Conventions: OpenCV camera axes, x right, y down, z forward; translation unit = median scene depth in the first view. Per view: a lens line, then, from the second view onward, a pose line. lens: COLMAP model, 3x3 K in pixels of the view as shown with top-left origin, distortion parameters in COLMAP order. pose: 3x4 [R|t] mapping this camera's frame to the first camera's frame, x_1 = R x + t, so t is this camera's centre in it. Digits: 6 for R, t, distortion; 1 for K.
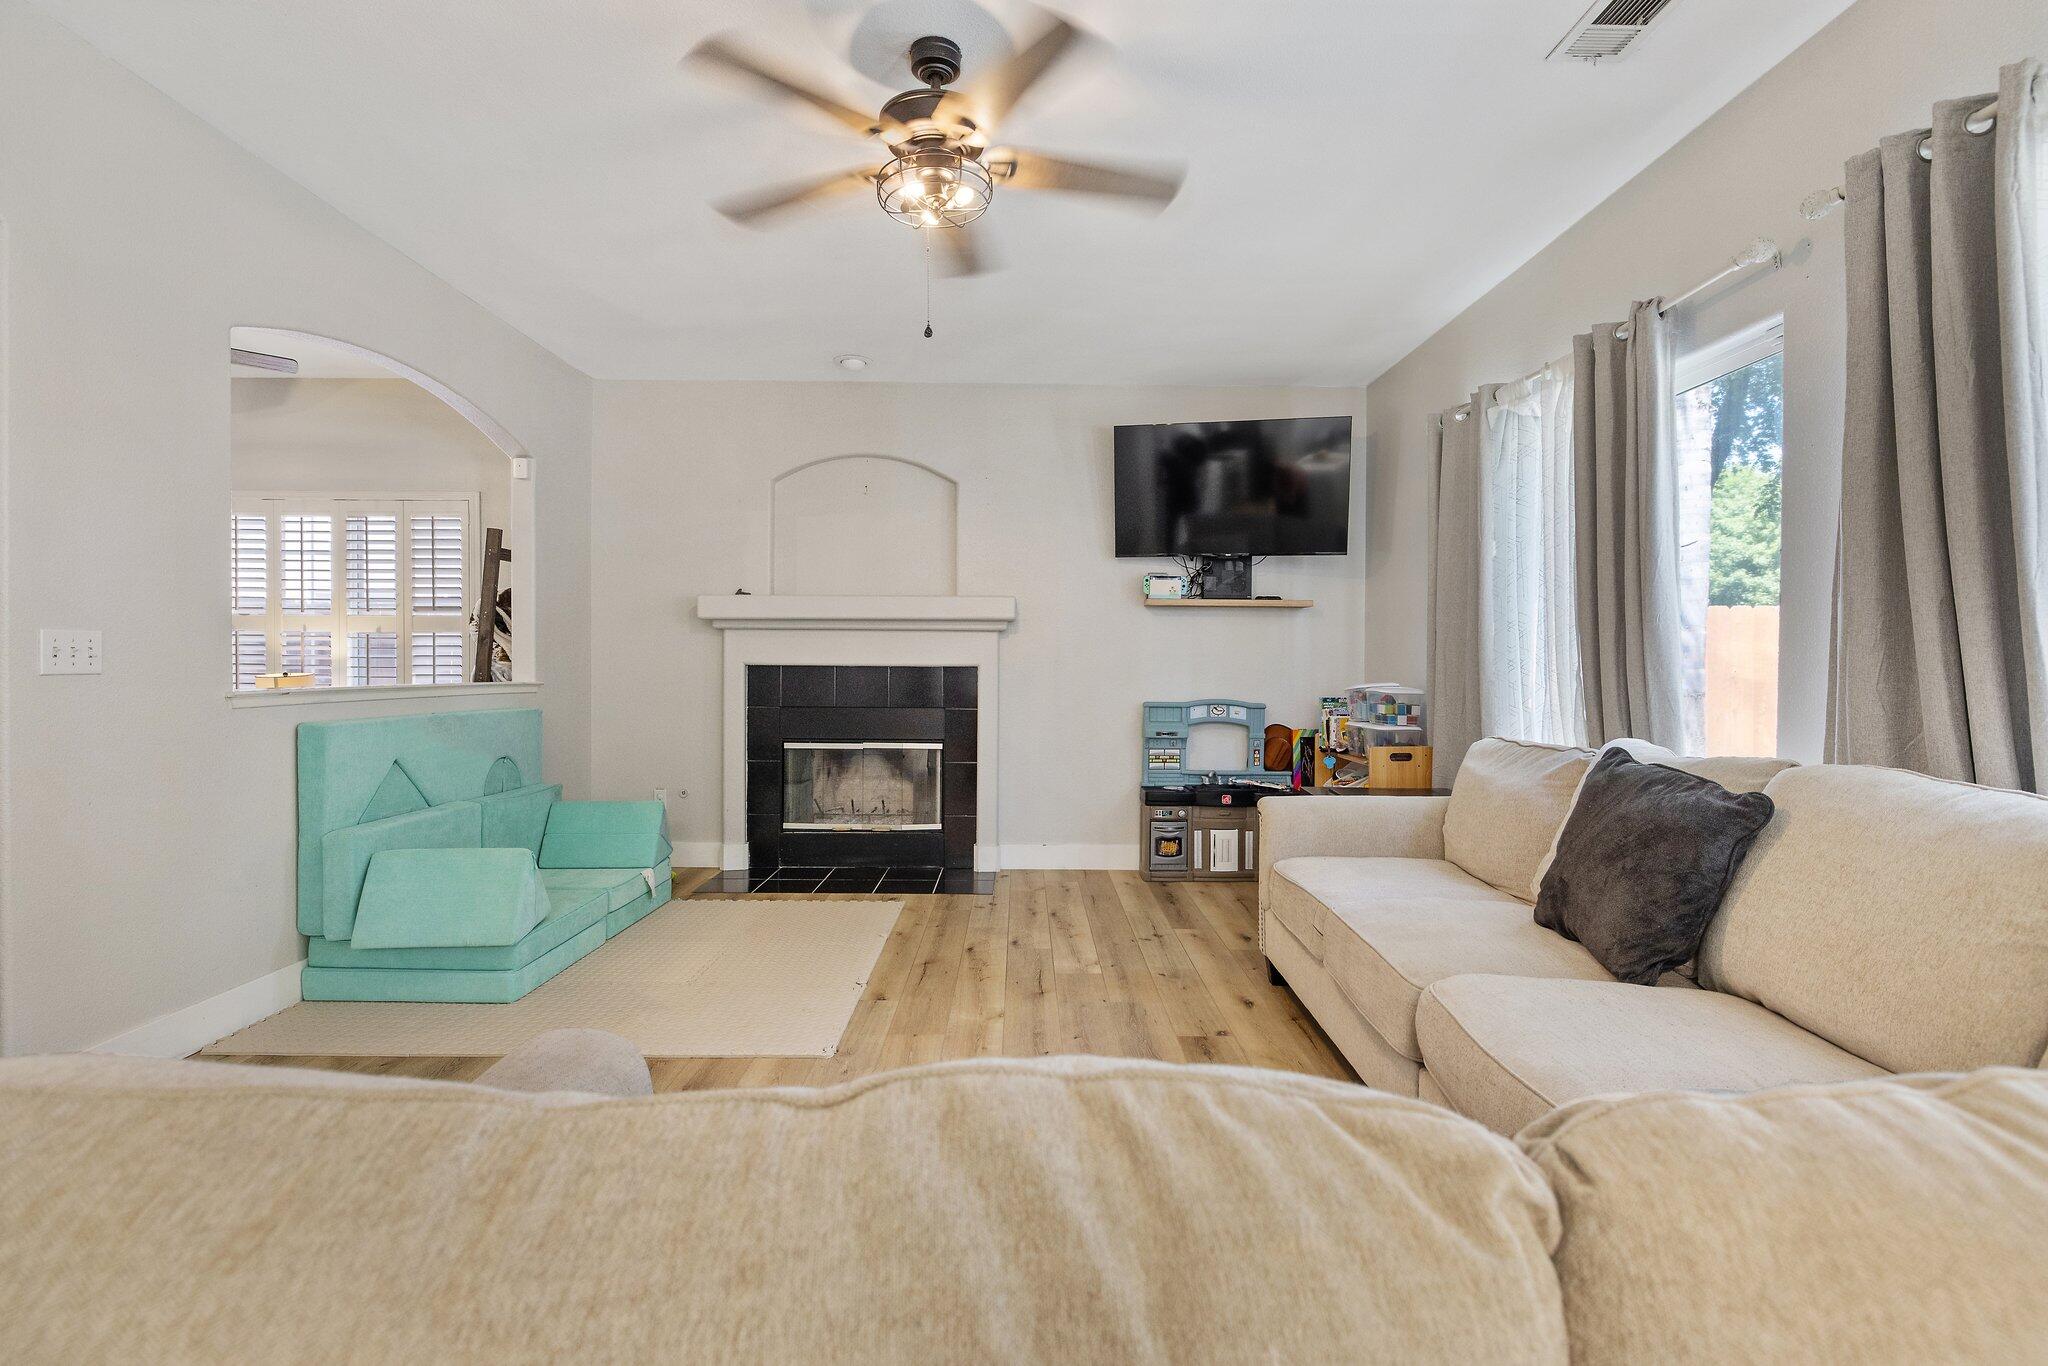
lens RADIAL K [[982.7, 0, 1023.0], [0, 982.7, 658.6], [0, 0, 1]] dist [-0.003049, -0.000063]
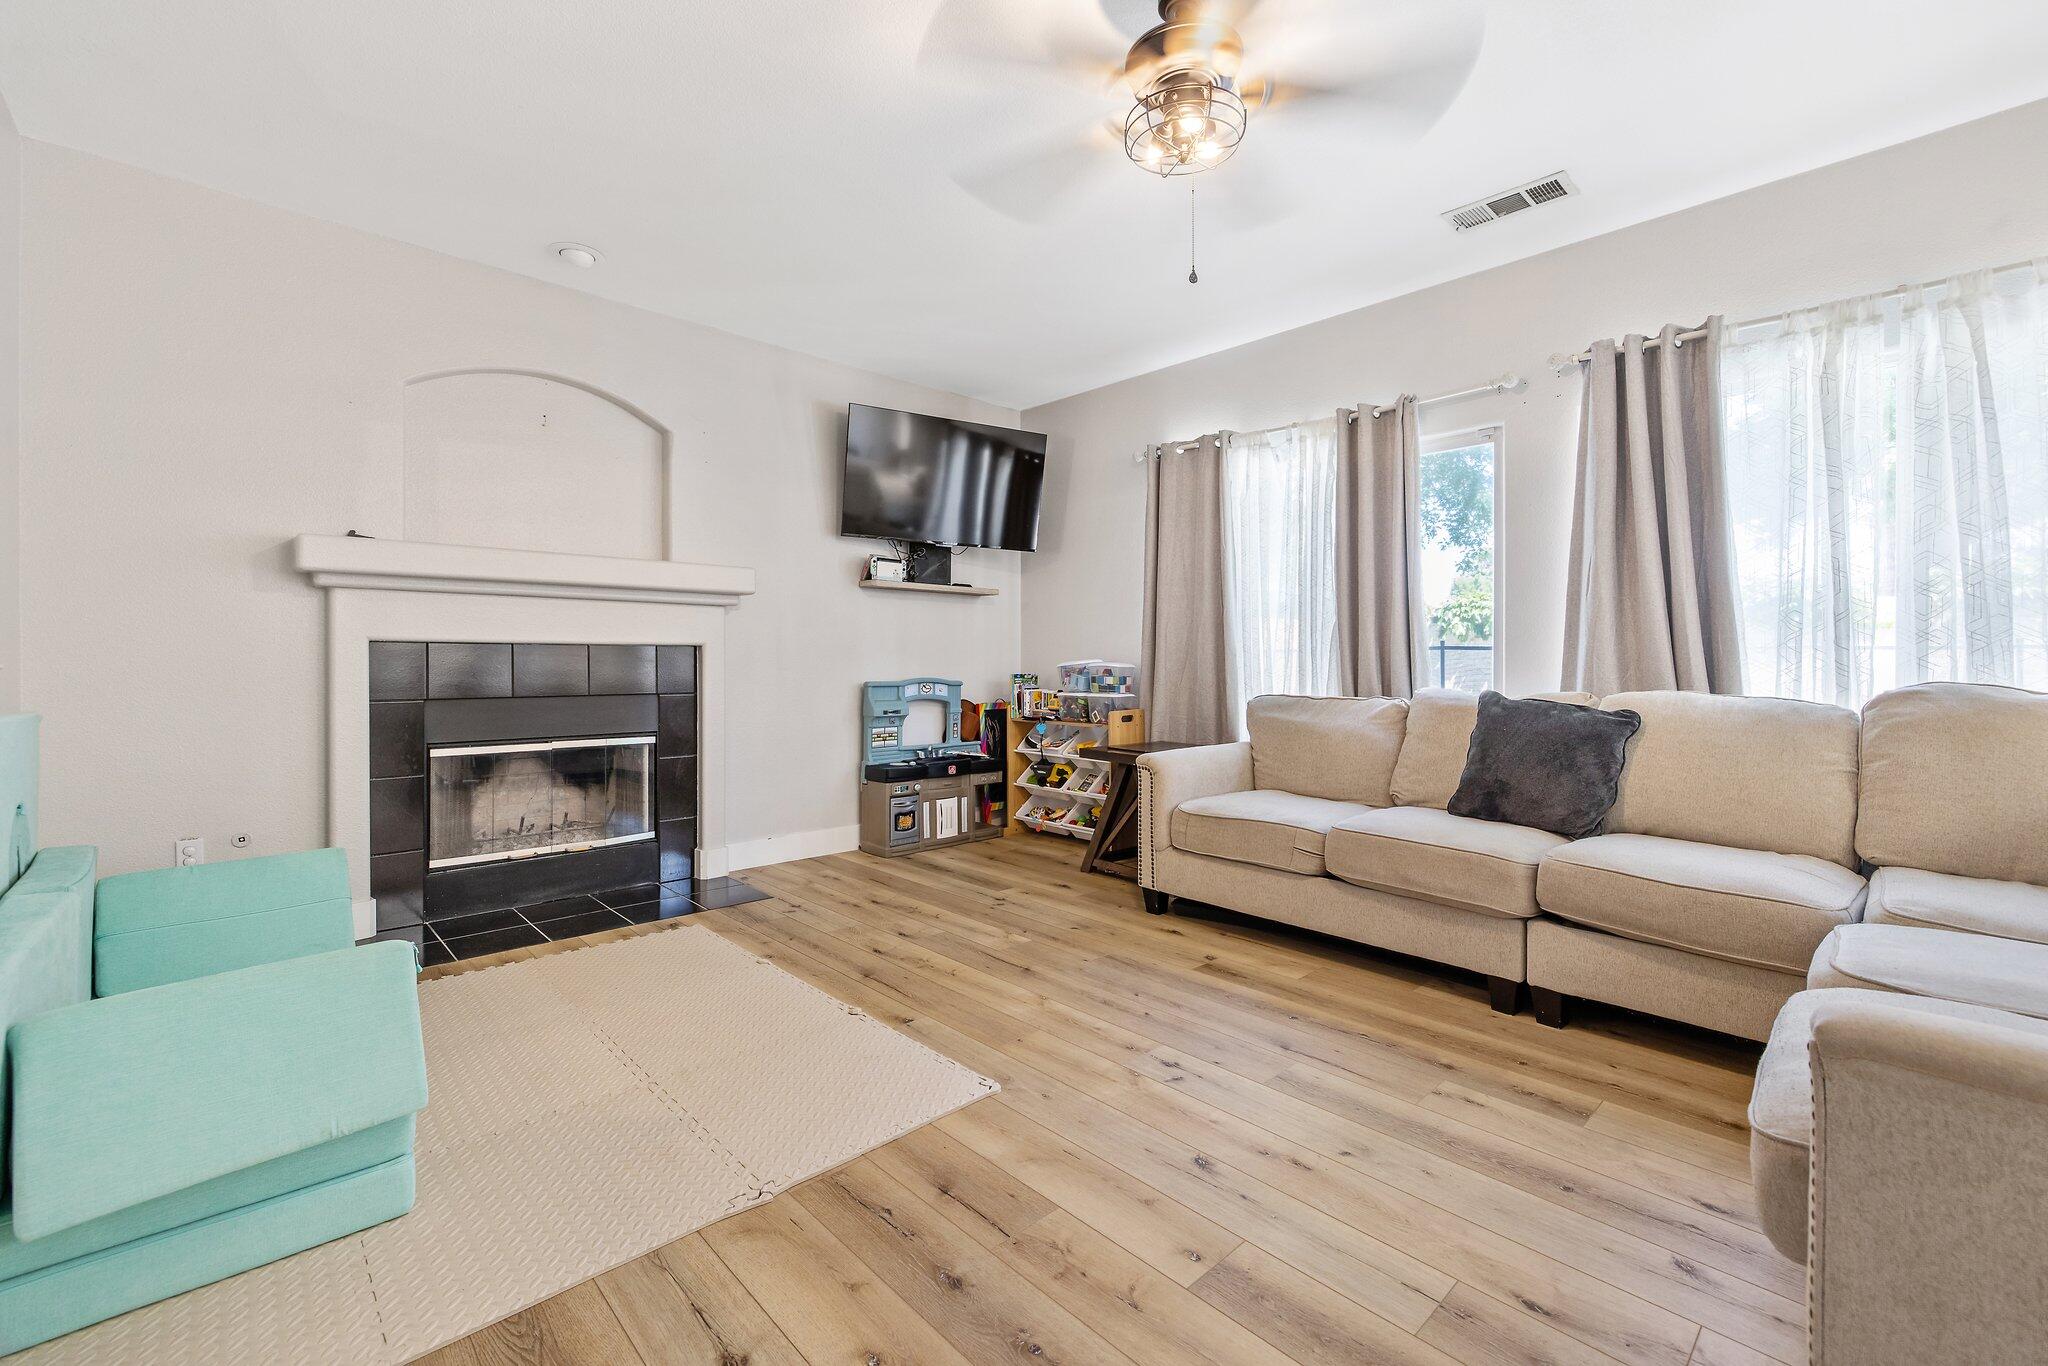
lens RADIAL K [[871.9, 0, 1057.9], [0, 871.9, 654.5], [0, 0, 1]] dist [0.001765, 0.000040]
pose [[0.723100, -0.000998, 0.690743, -0.360133], [-0.000072, 0.999999, 0.001520, 0.014926], [-0.690744, -0.001149, 0.723099, 0.222053]]
